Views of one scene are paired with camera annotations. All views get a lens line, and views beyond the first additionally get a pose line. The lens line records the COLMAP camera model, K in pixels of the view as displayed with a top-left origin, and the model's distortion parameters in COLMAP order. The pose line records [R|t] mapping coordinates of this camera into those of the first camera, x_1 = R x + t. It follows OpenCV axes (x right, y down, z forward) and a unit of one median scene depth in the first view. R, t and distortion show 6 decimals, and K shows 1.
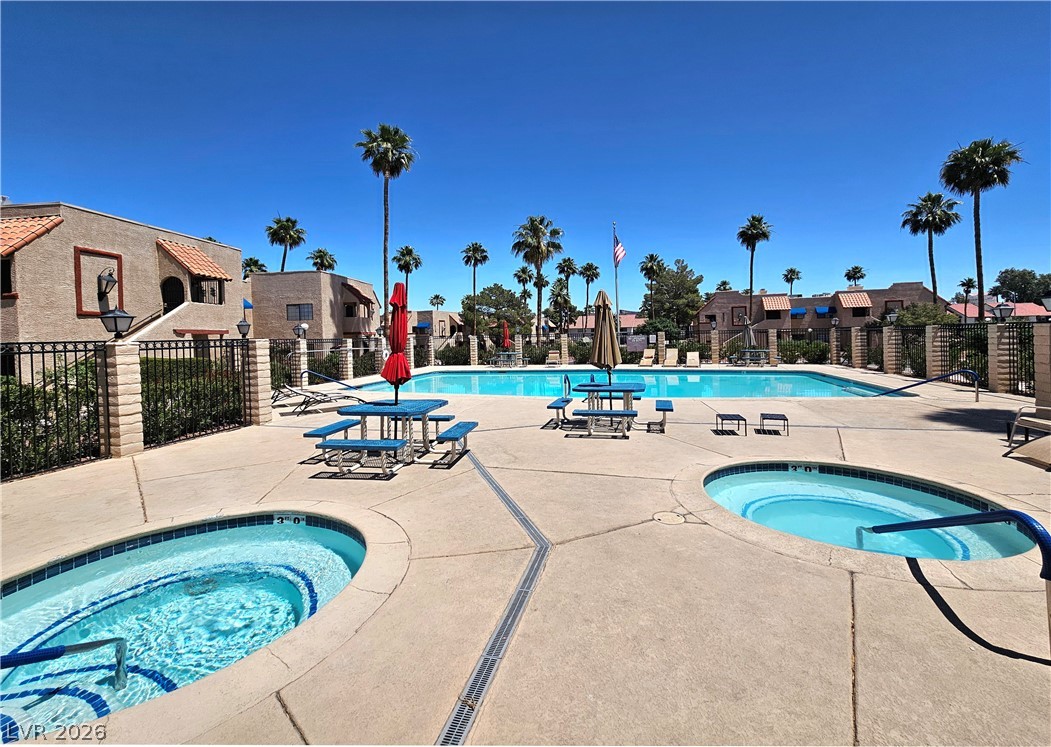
lens RADIAL K [[391.8, 0, 524.6], [0, 391.8, 339.4], [0, 0, 1]] dist [0.001243, 0.000088]
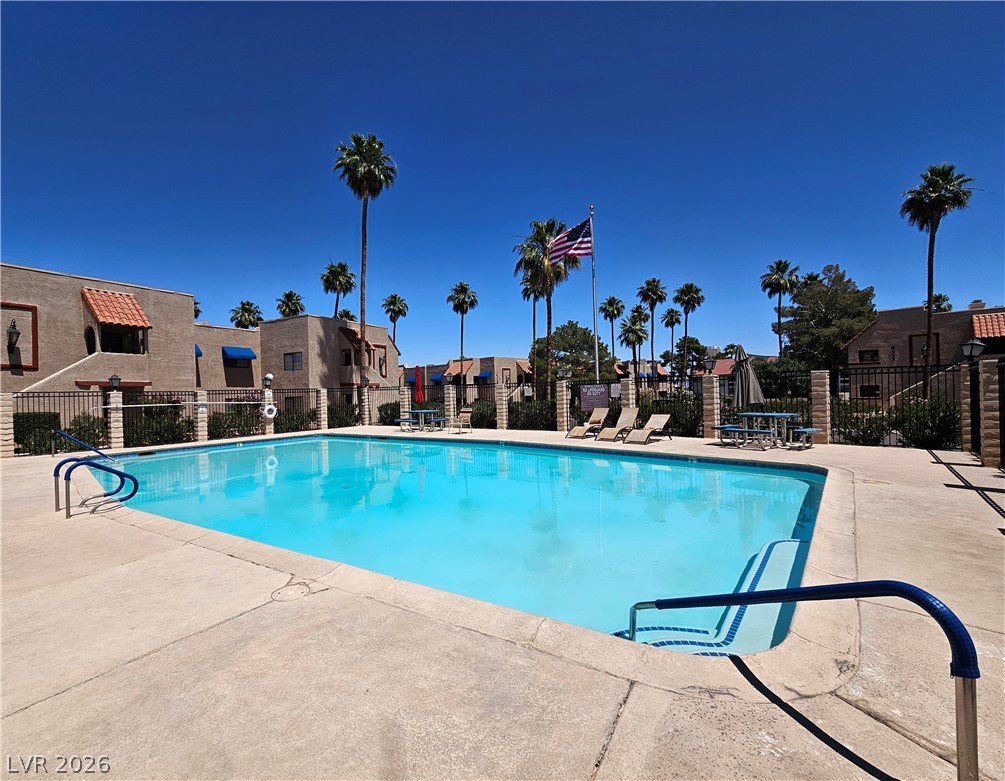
lens RADIAL K [[454.5, 0, 504.2], [0, 454.5, 392.1], [0, 0, 1]] dist [-0.000565, -0.000302]
pose [[0.931852, 0.000495, -0.362839, 0.166726], [0.000130, 0.999999, 0.001698, -0.000125], [0.362840, -0.001629, 0.931850, 0.121316]]
